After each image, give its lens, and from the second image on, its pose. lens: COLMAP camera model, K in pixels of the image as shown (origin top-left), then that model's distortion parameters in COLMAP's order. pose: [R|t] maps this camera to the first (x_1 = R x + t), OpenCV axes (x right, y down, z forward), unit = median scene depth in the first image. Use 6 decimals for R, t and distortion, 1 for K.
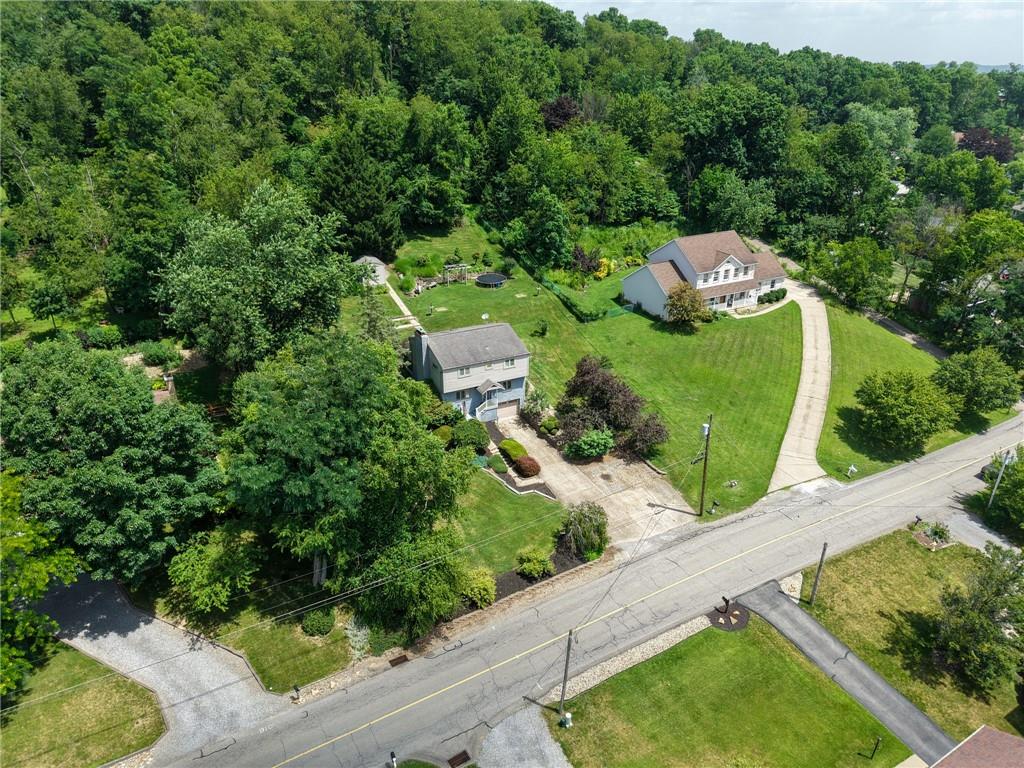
lens RADIAL K [[684.6, 0, 512.0], [0, 684.6, 384.0], [0, 0, 1]] dist [0.006397, -0.003362]
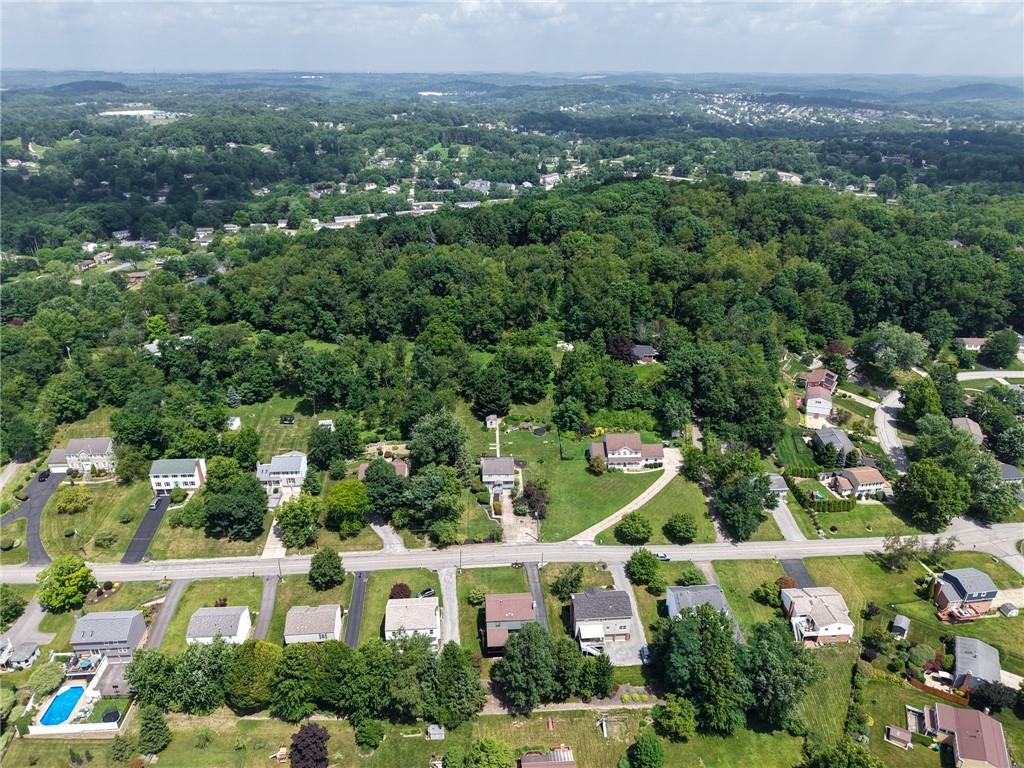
lens RADIAL K [[703.7, 0, 527.1], [0, 703.7, 333.3], [0, 0, 1]] dist [0.070941, -0.000792]
pose [[0.906779, 0.153120, -0.392818, 1.331318], [-0.187531, 0.980959, -0.050519, -0.561188], [0.377602, 0.119475, 0.918228, -2.096836]]
